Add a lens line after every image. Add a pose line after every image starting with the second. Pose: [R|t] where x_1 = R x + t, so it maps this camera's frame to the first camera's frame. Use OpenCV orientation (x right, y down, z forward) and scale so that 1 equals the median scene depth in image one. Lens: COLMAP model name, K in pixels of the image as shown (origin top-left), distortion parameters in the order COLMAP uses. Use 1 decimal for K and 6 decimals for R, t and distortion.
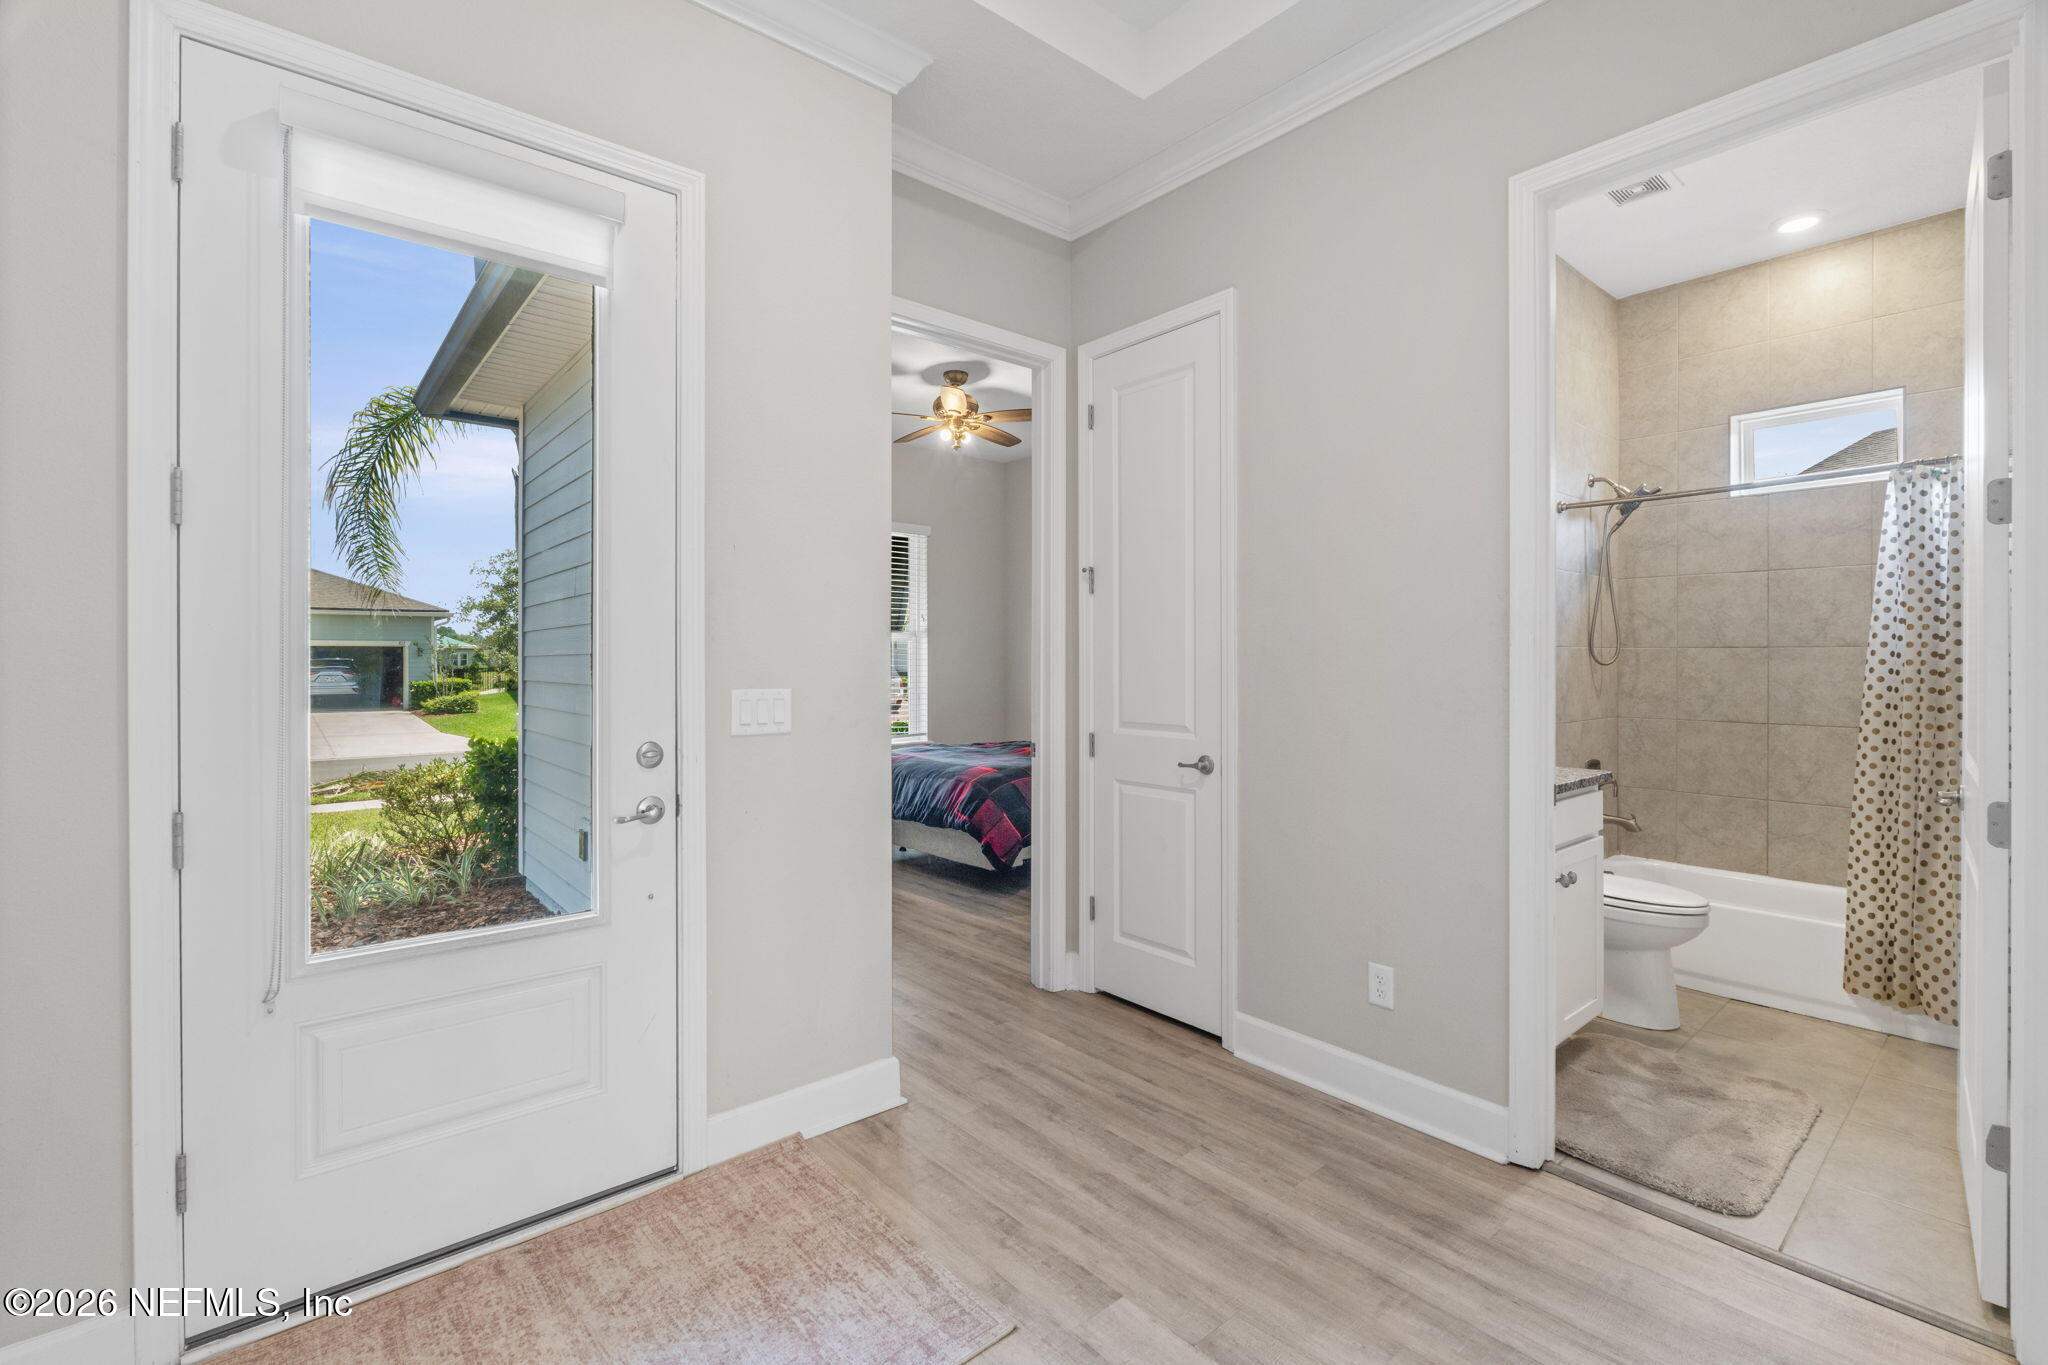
lens RADIAL K [[901.2, 0, 1024.8], [0, 901.2, 680.7], [0, 0, 1]] dist [-0.000376, -0.000306]
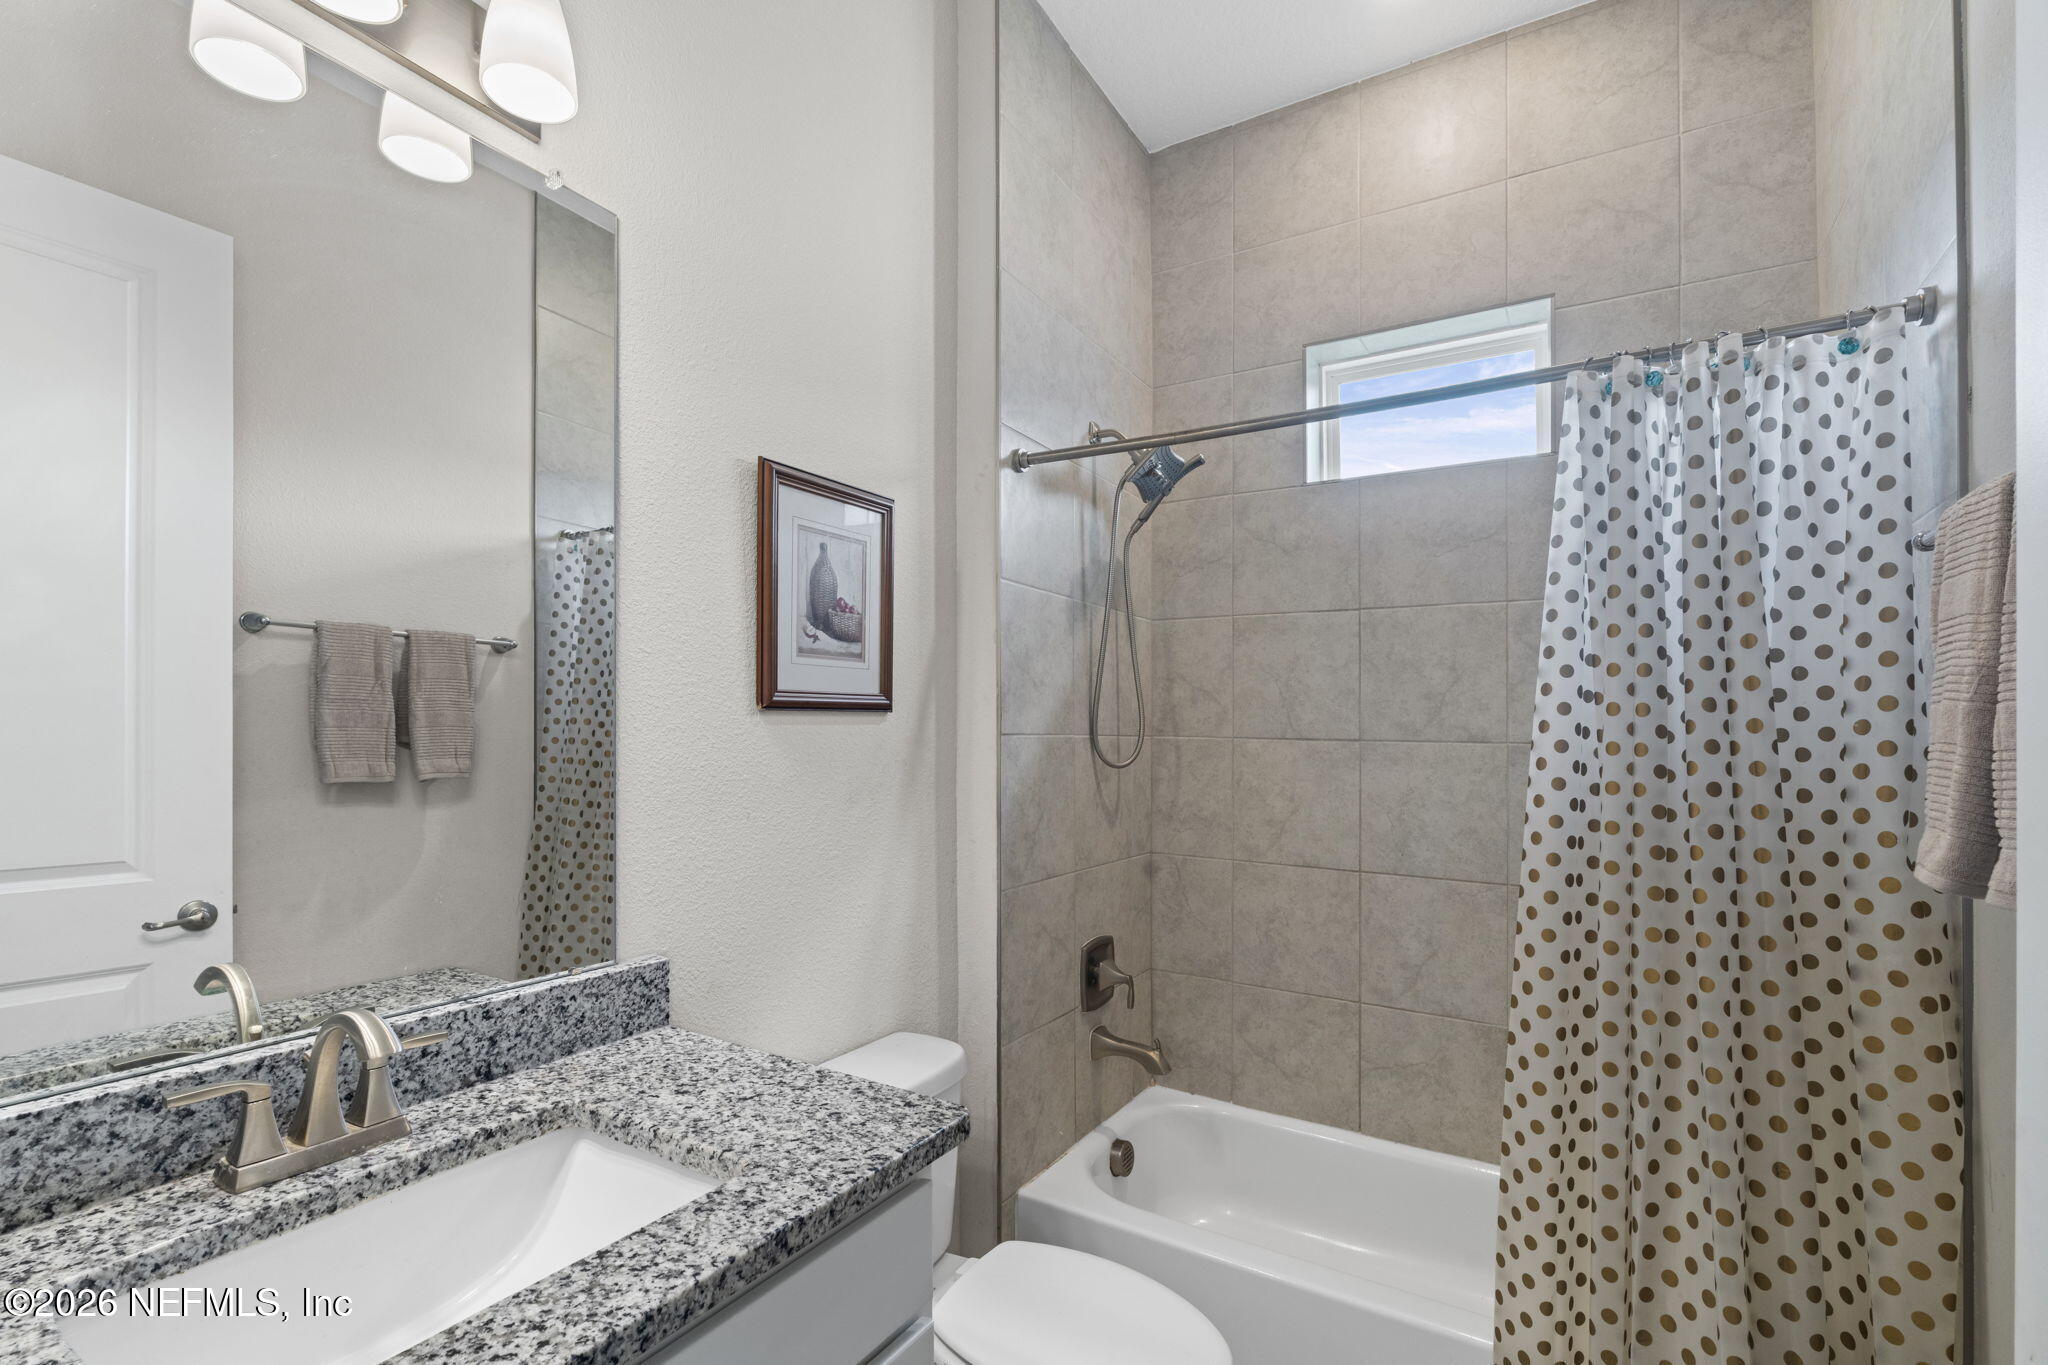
lens RADIAL K [[901.2, 0, 1021.7], [0, 901.2, 730.1], [0, 0, 1]] dist [-0.000376, -0.000306]
pose [[0.948889, 0.014446, 0.315280, 0.431790], [-0.006983, 0.999668, -0.024787, -0.027777], [-0.315533, 0.021319, 0.948675, 0.513408]]
